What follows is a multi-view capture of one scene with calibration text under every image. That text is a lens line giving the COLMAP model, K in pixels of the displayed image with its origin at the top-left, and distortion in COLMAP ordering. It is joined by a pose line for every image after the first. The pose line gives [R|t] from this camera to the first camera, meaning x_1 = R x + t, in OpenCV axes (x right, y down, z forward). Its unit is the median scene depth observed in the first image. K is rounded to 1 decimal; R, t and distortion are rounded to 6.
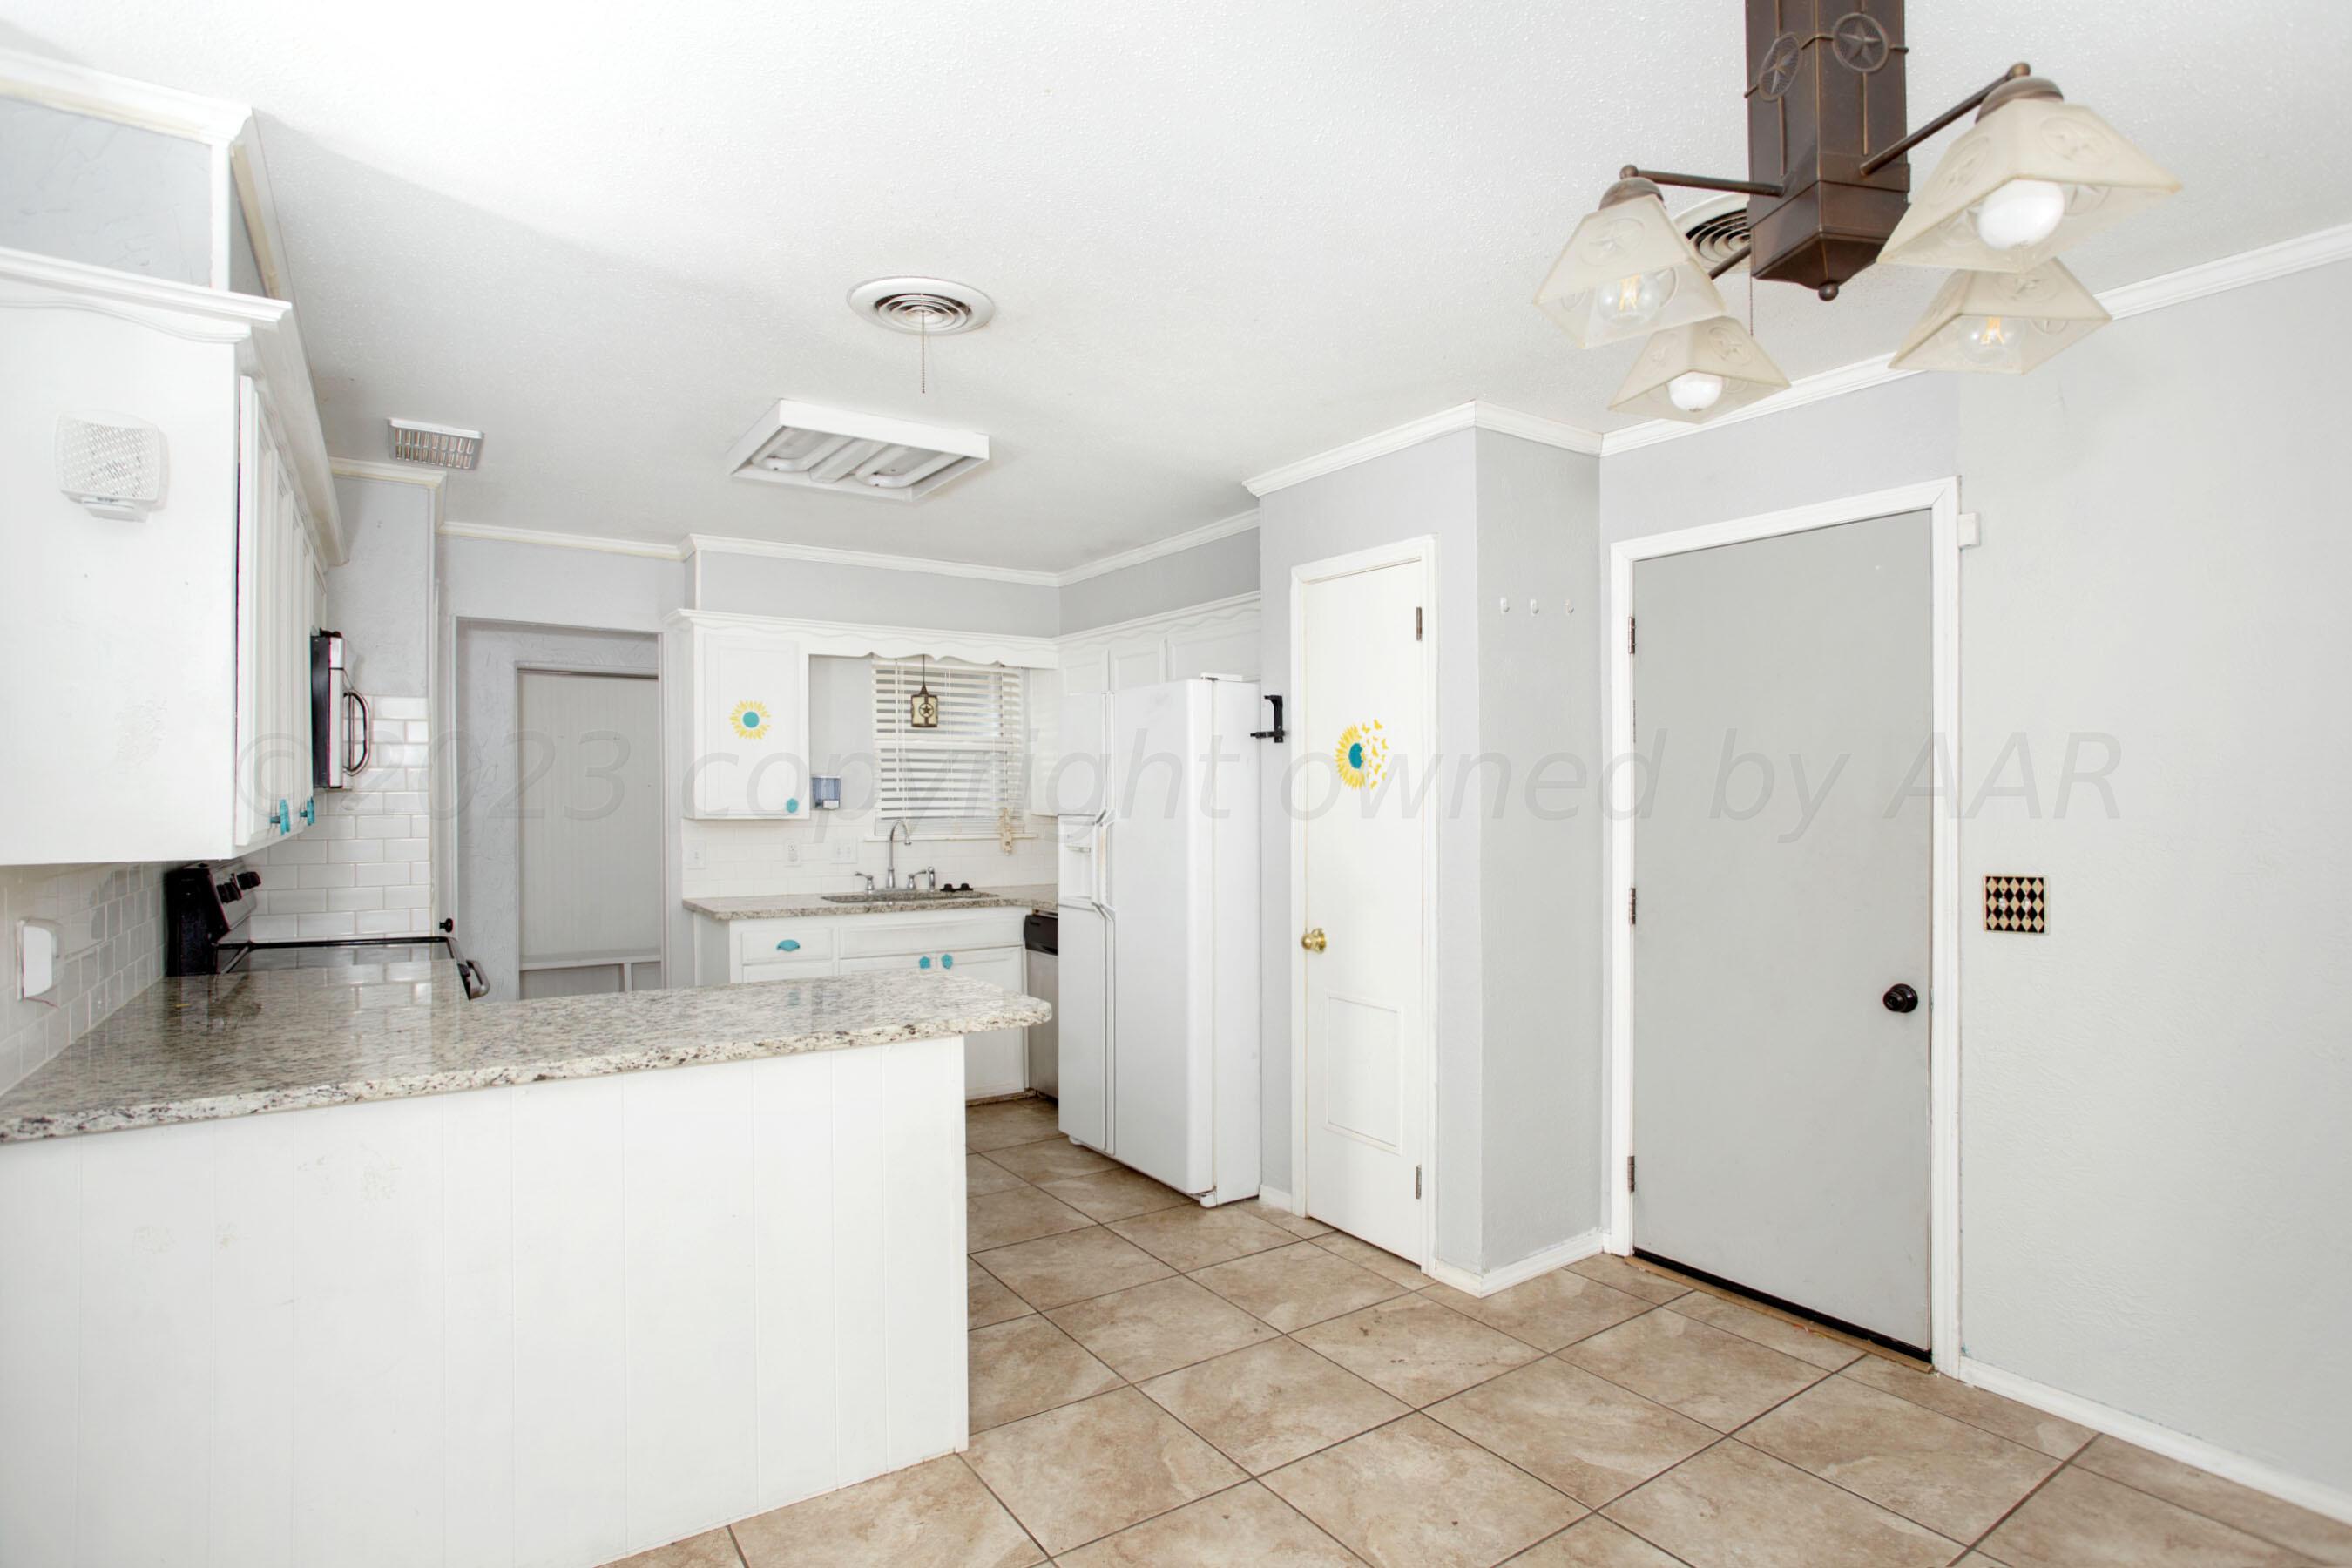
lens RADIAL K [[1209.7, 0, 1171.4], [0, 1209.7, 786.3], [0, 0, 1]] dist [0.001663, 0.005587]
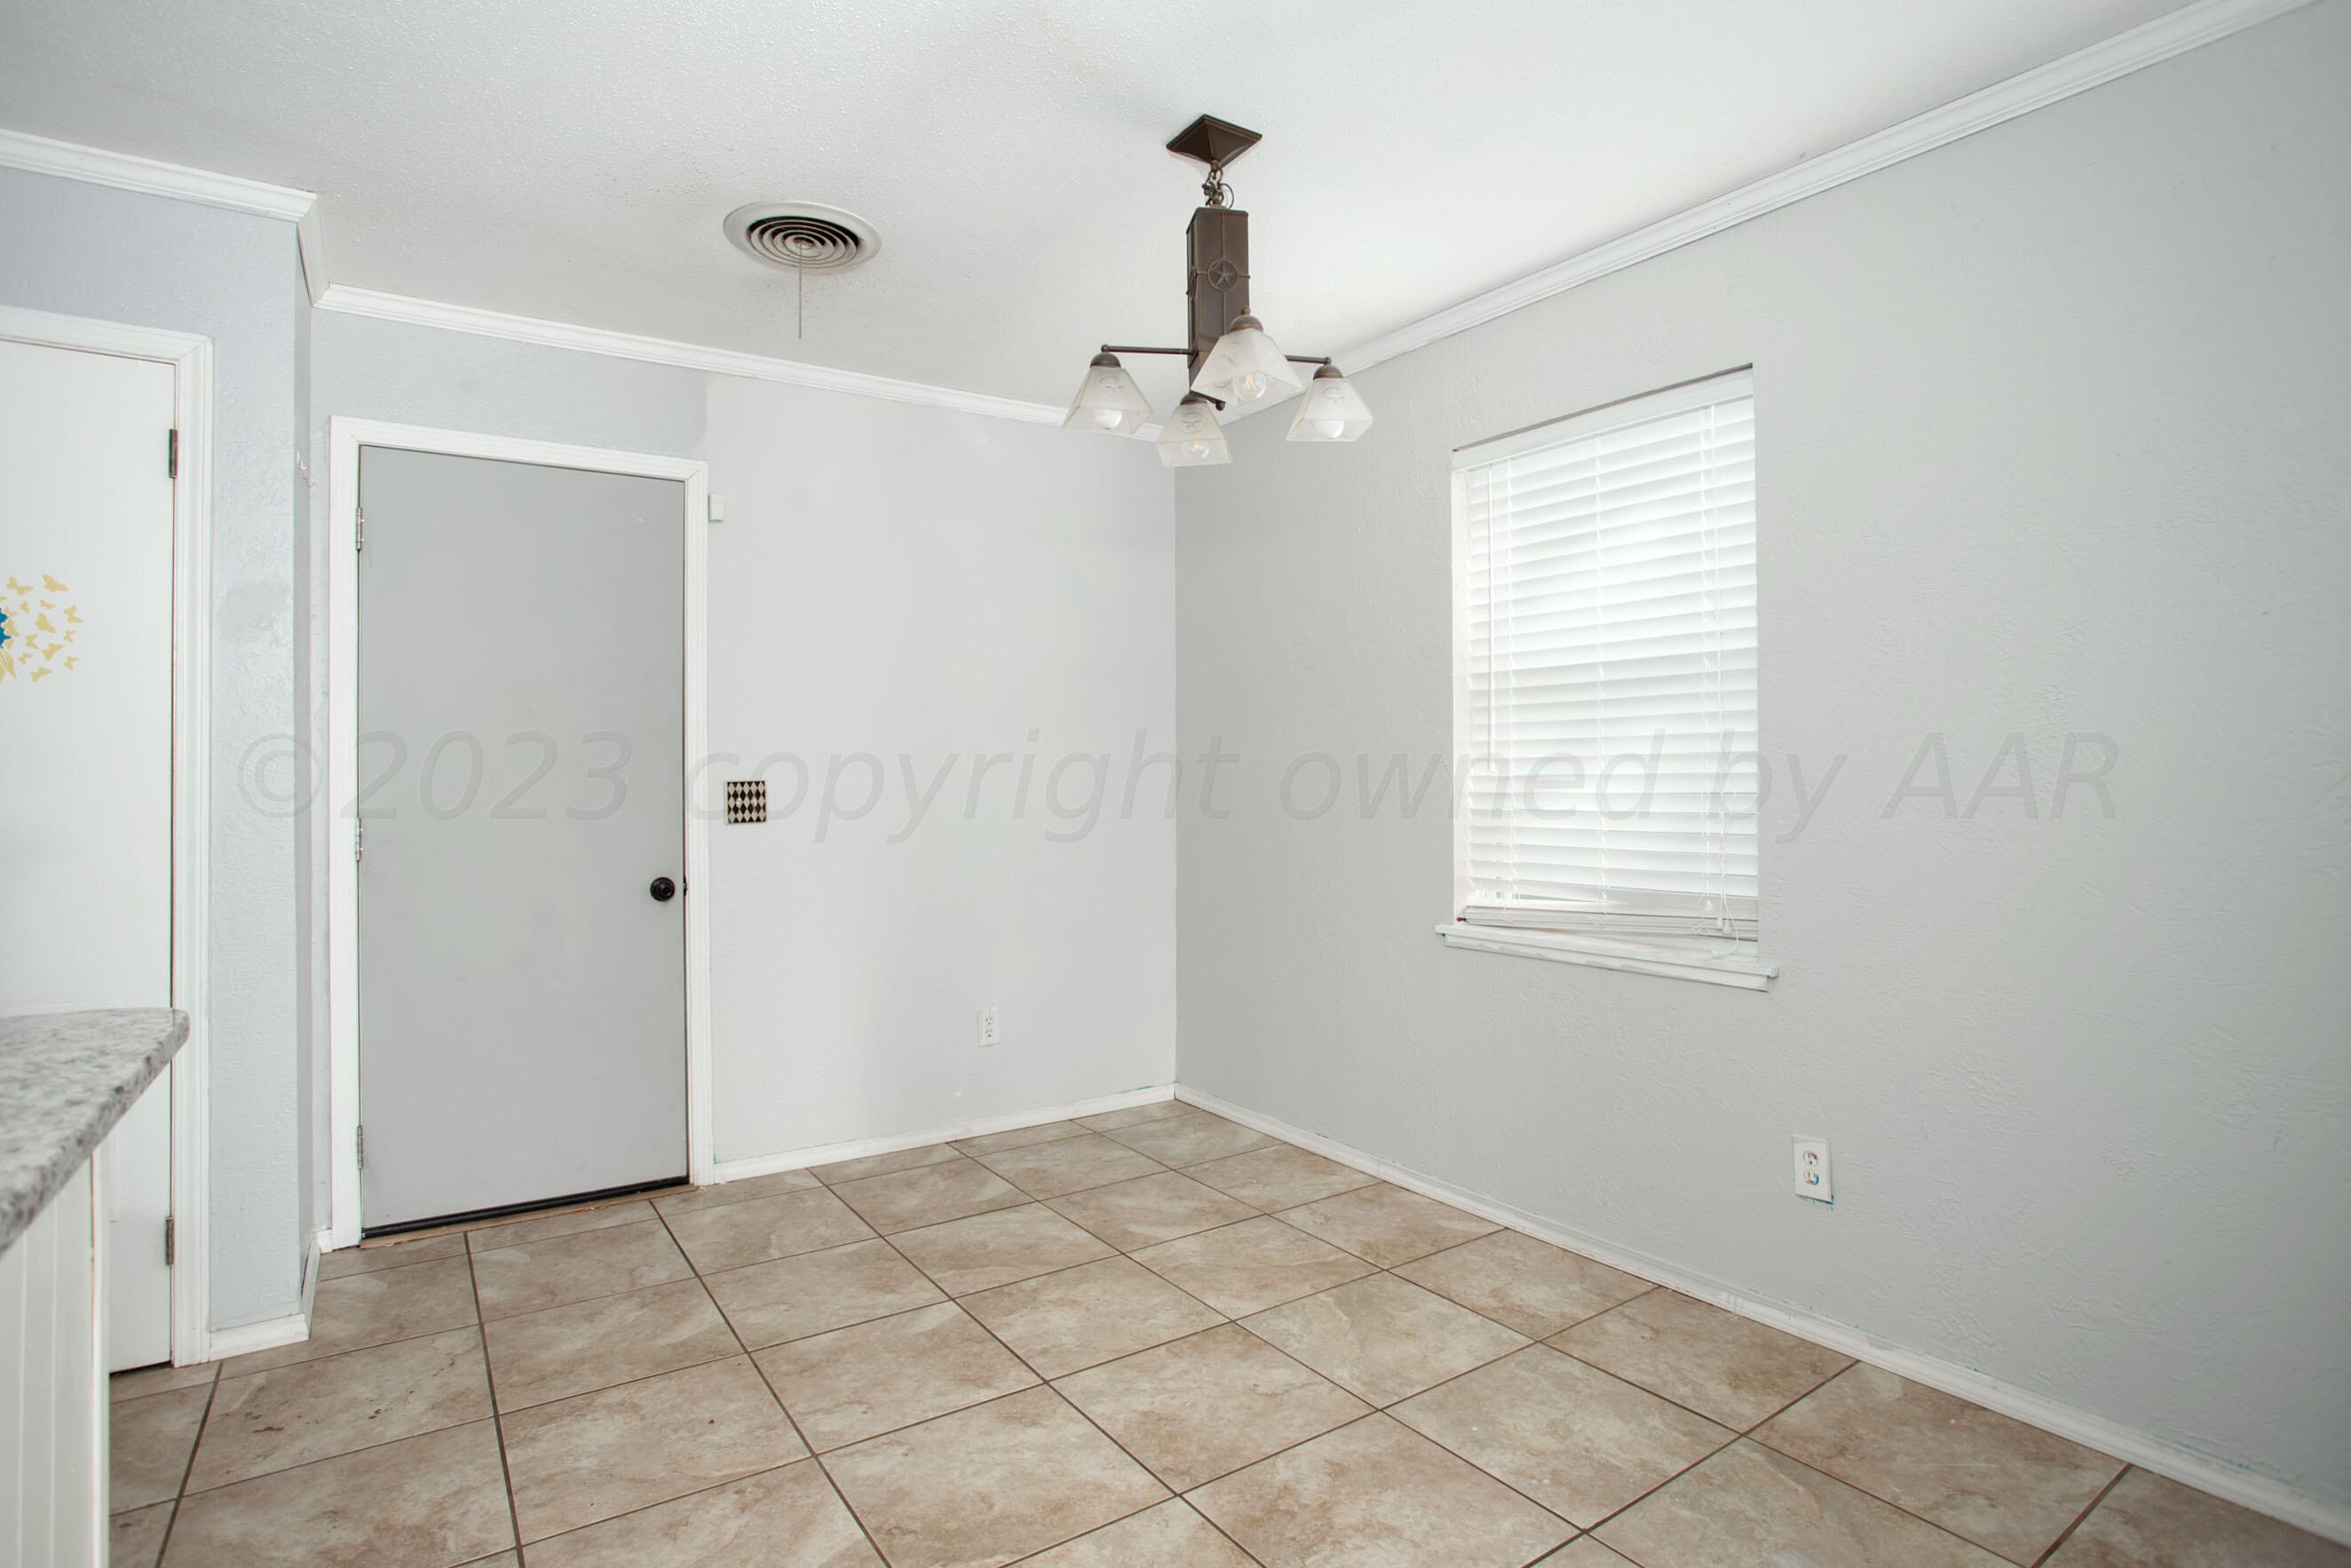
lens RADIAL K [[1209.2, 0, 1173.3], [0, 1209.2, 776.1], [0, 0, 1]] dist [0.001663, 0.005587]
pose [[0.043968, 0.003642, 0.999026, -0.593269], [0.006954, 0.999968, -0.003951, 0.077290], [-0.999009, 0.007121, 0.043942, 0.476265]]
